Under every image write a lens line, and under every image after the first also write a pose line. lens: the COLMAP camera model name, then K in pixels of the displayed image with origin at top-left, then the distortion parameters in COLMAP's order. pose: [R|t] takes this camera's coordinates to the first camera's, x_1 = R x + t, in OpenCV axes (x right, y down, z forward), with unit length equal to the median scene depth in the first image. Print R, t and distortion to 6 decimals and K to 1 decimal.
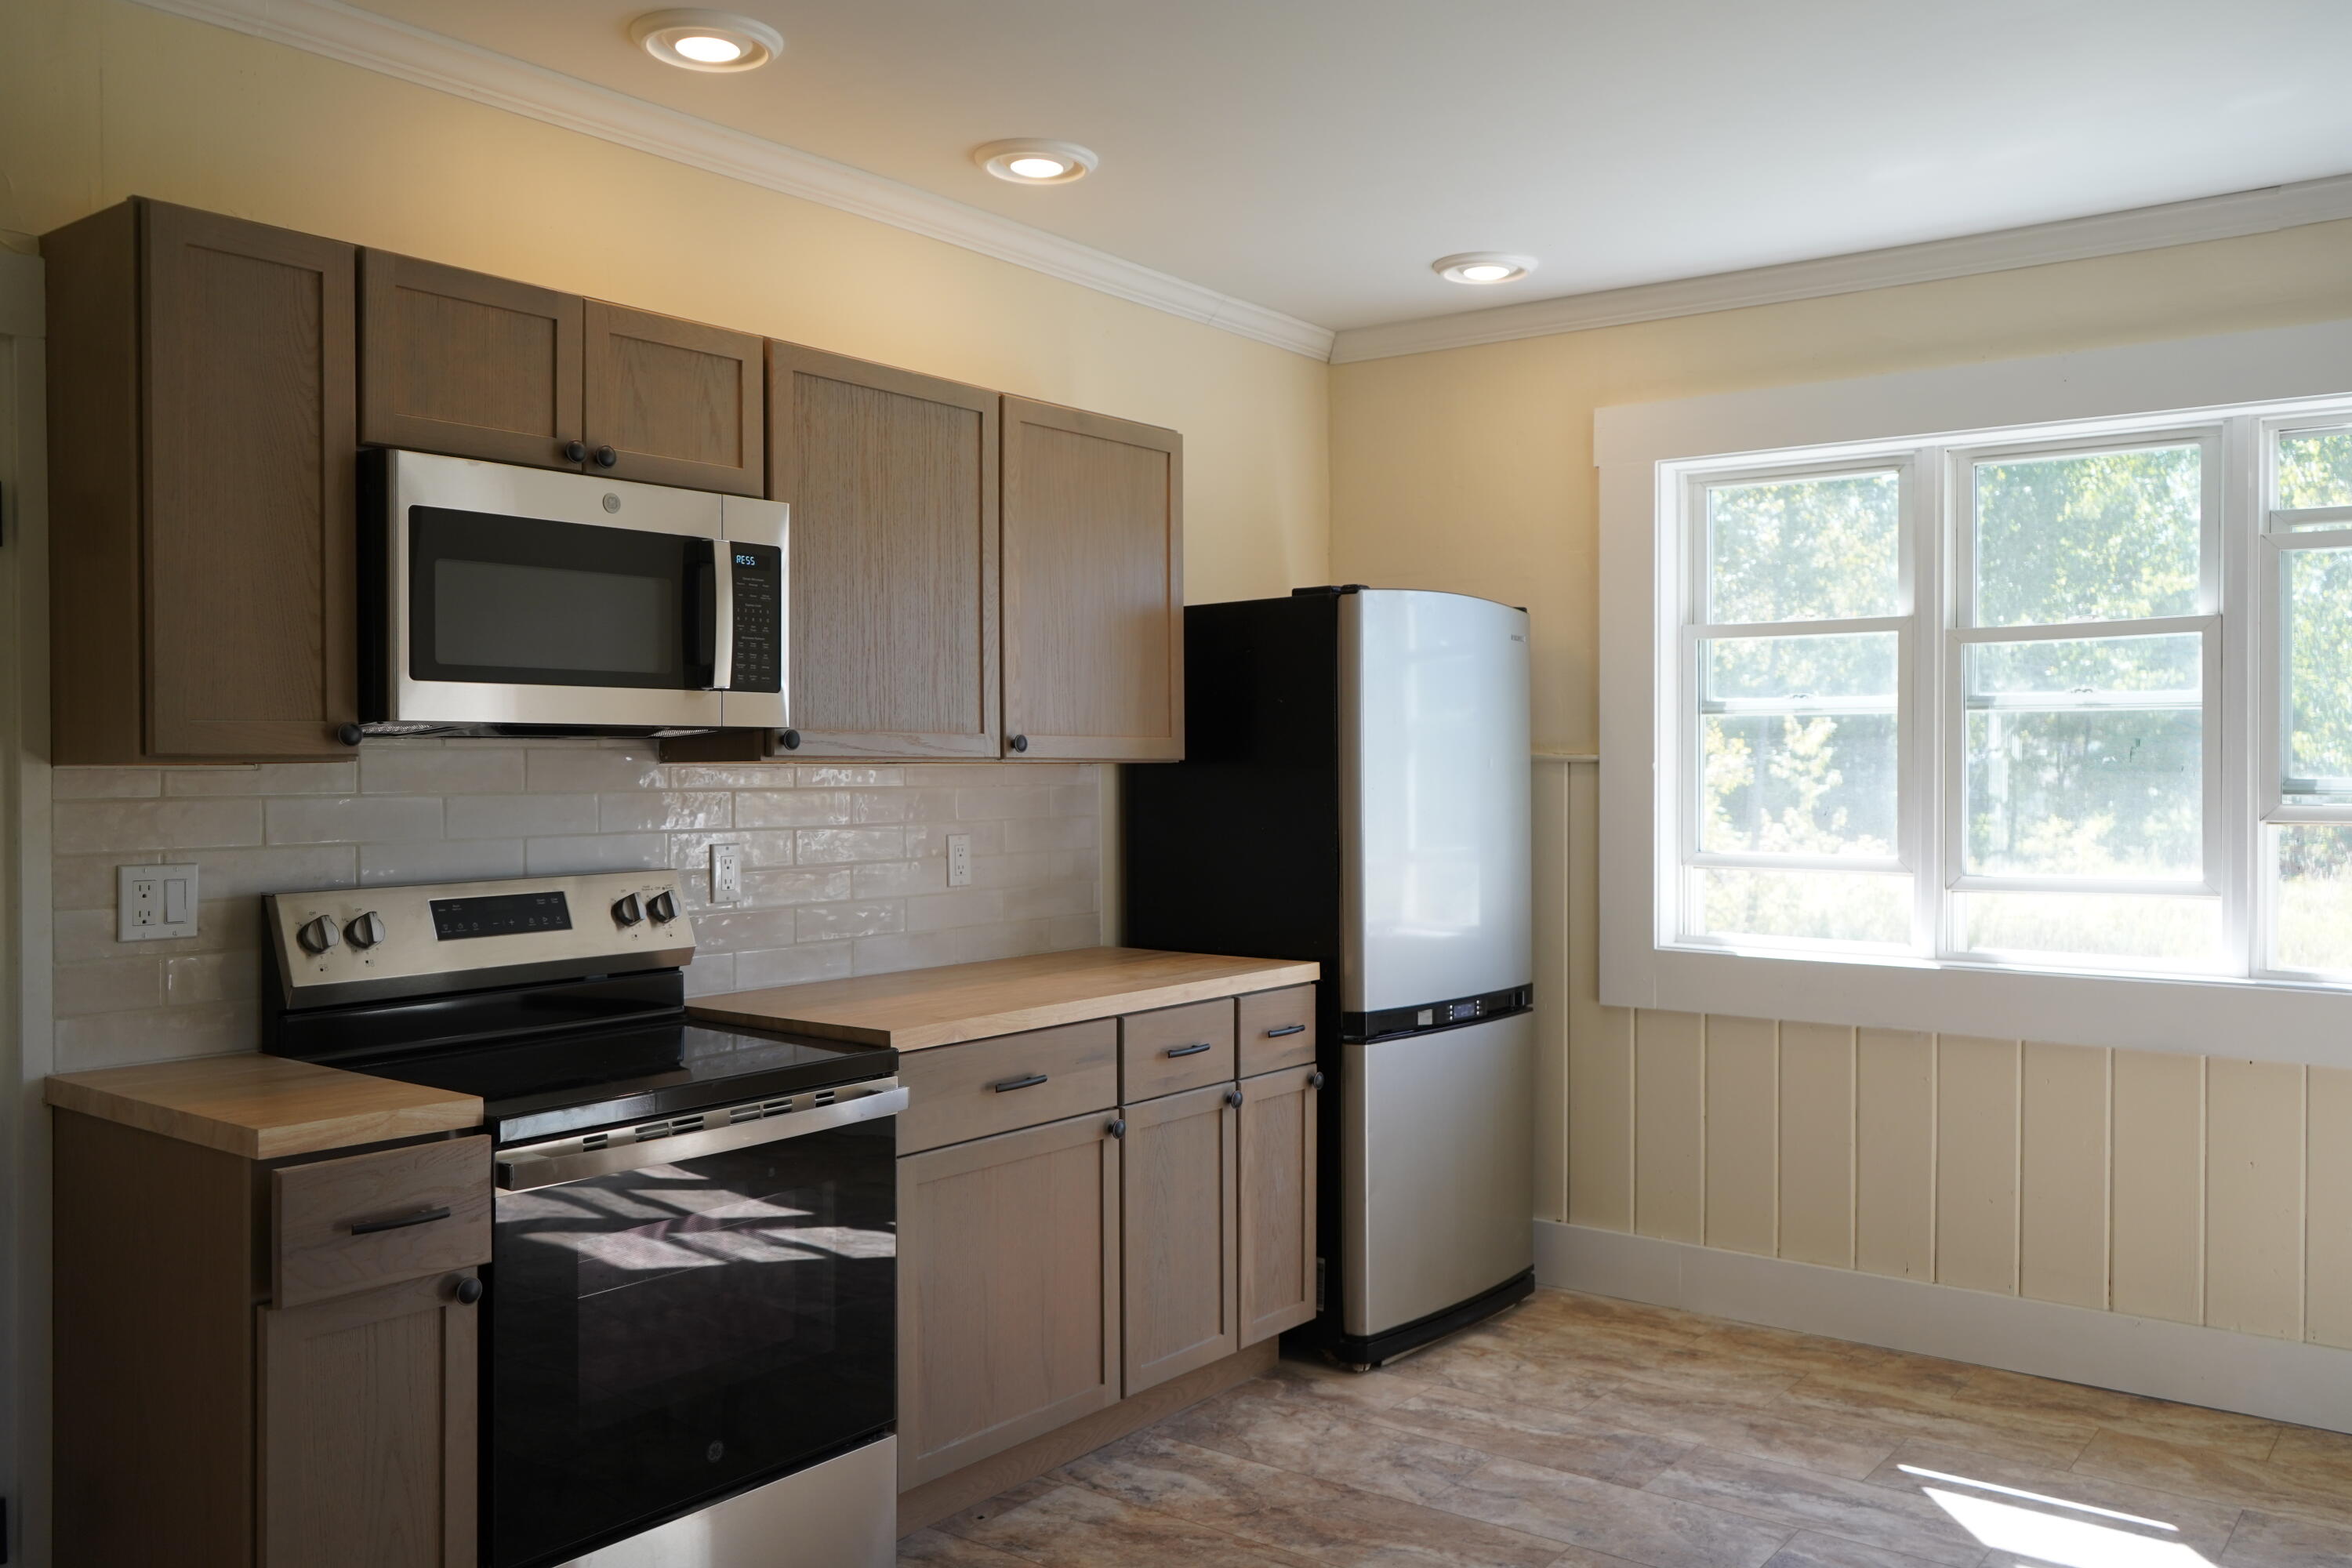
lens RADIAL K [[1877.6, 0, 1176.0], [0, 1877.6, 784.0], [0, 0, 1]] dist [-0.018342, 0.017221]
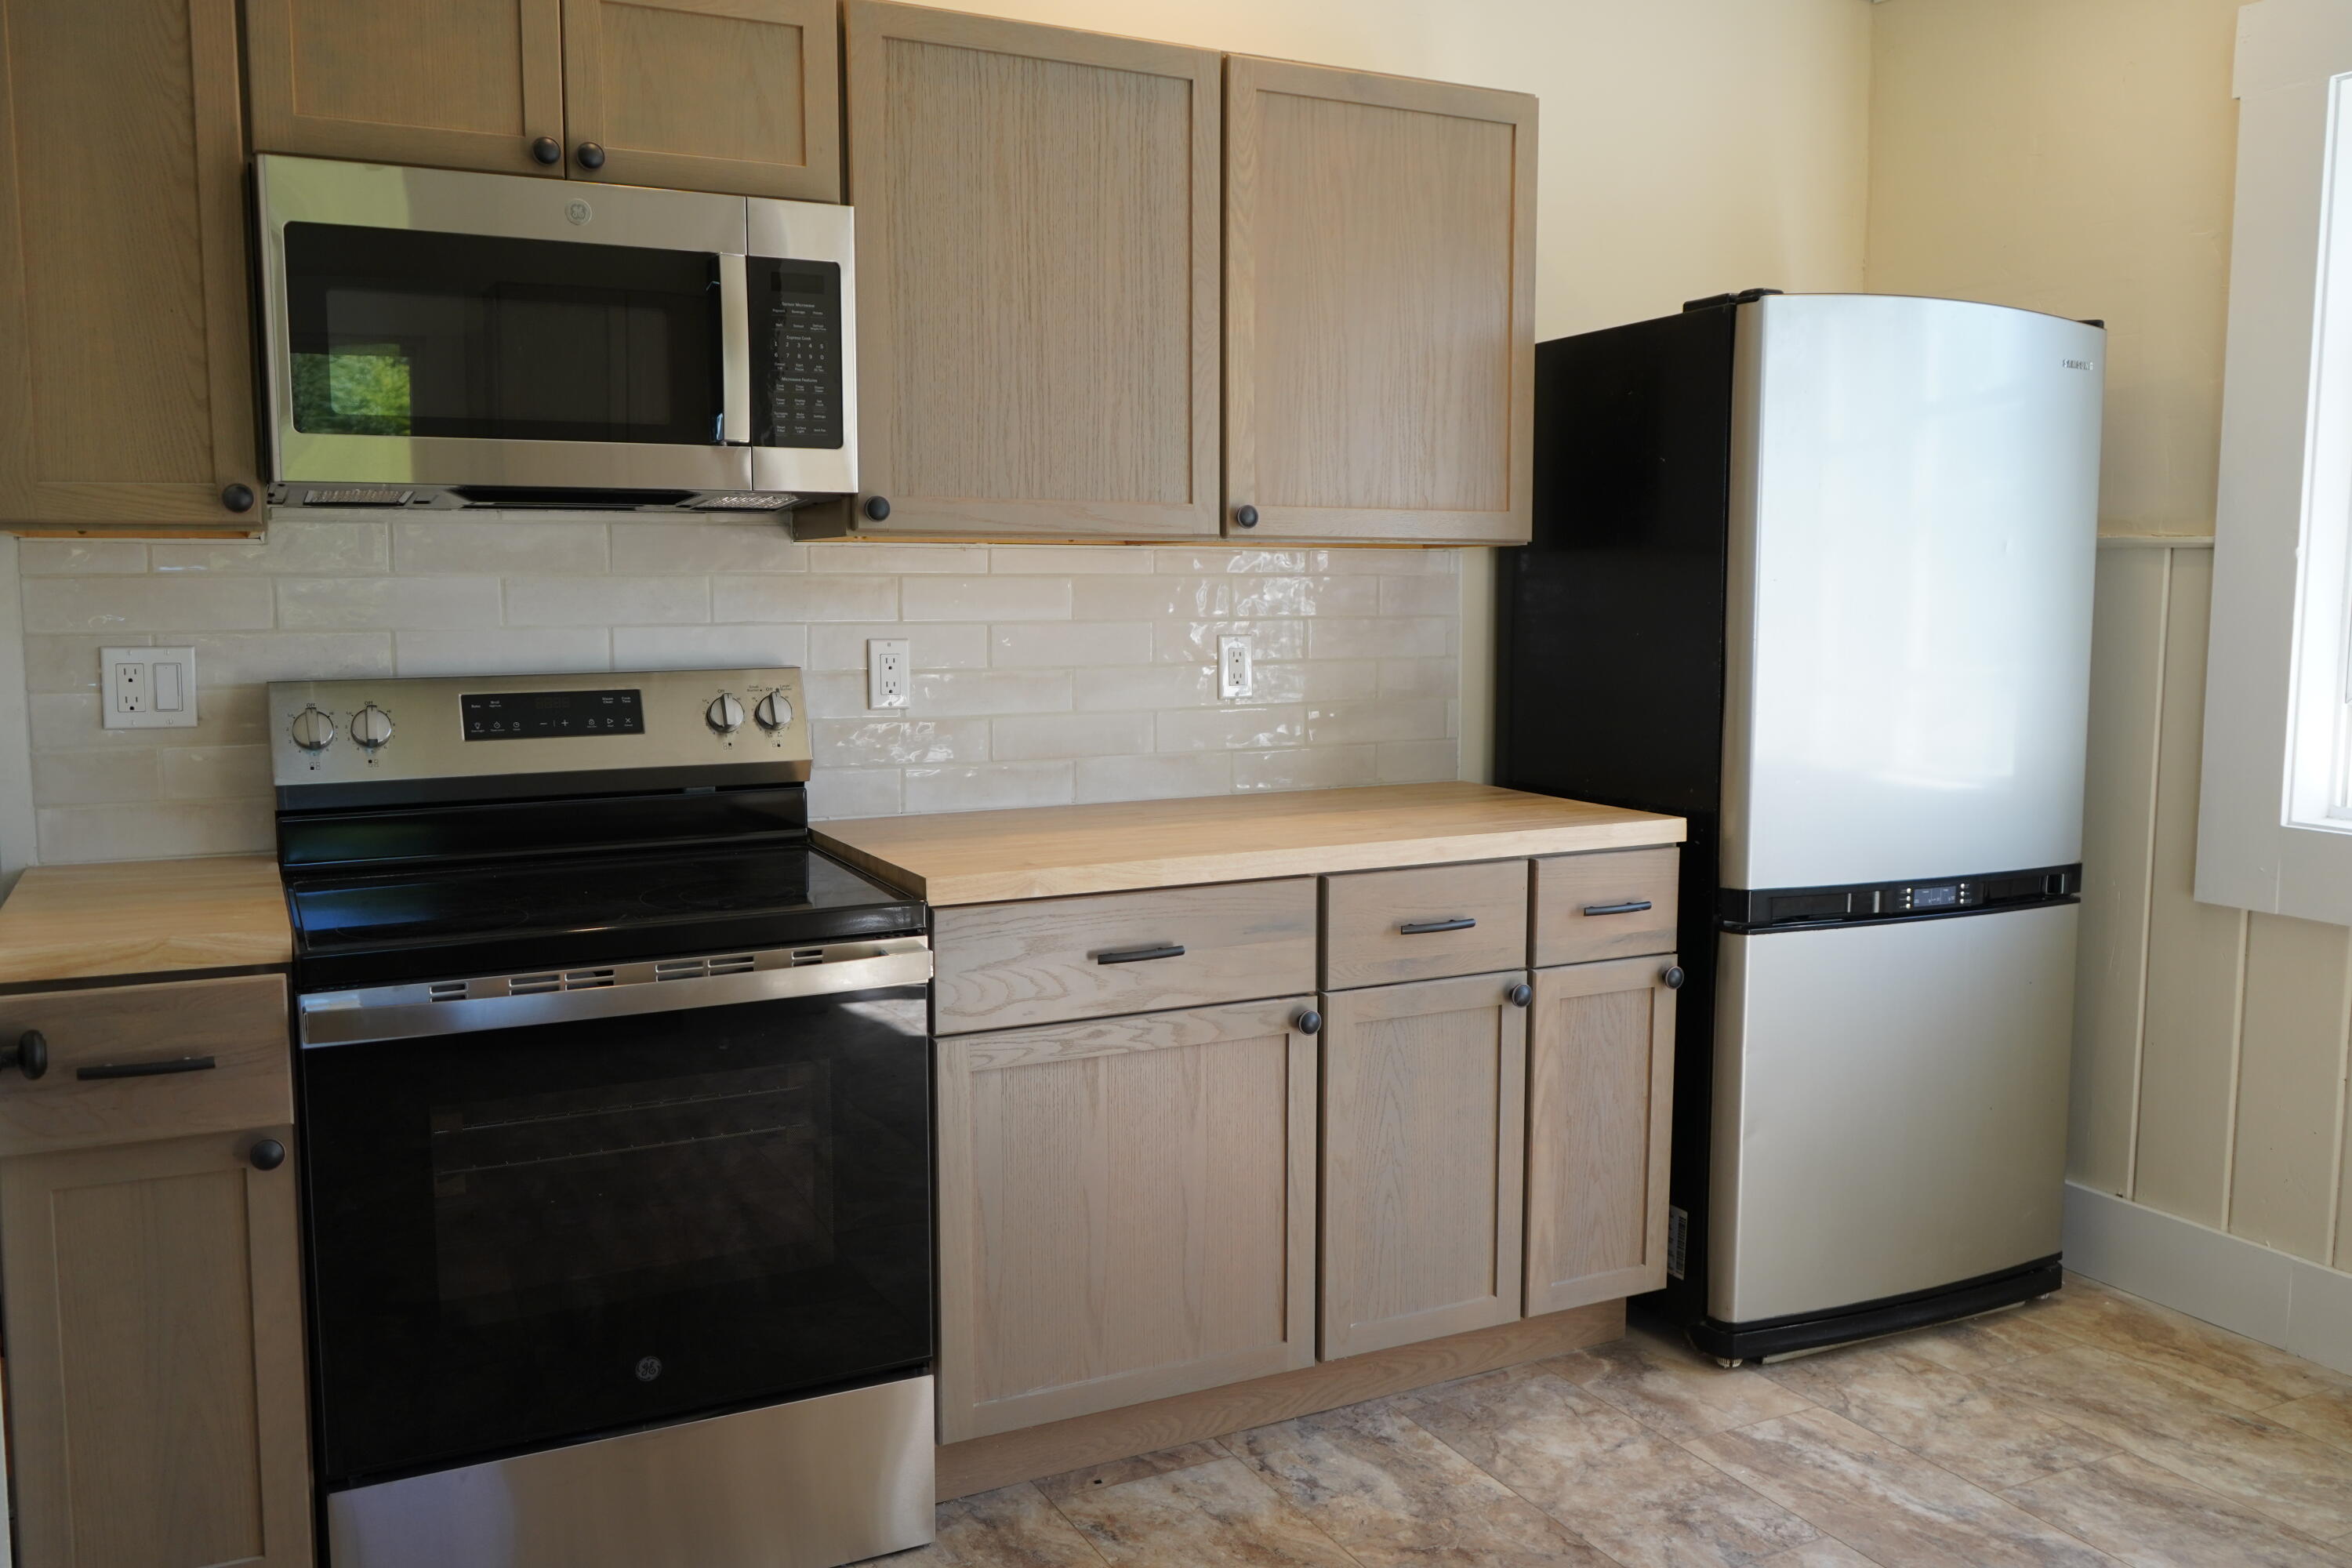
lens RADIAL K [[1877.6, 0, 1176.0], [0, 1877.6, 784.0], [0, 0, 1]] dist [-0.018342, 0.017221]
pose [[0.901723, 0.050074, -0.429405, 0.229607], [-0.007031, 0.994837, 0.101246, 0.009930], [0.432257, -0.088277, 0.897419, 0.283340]]
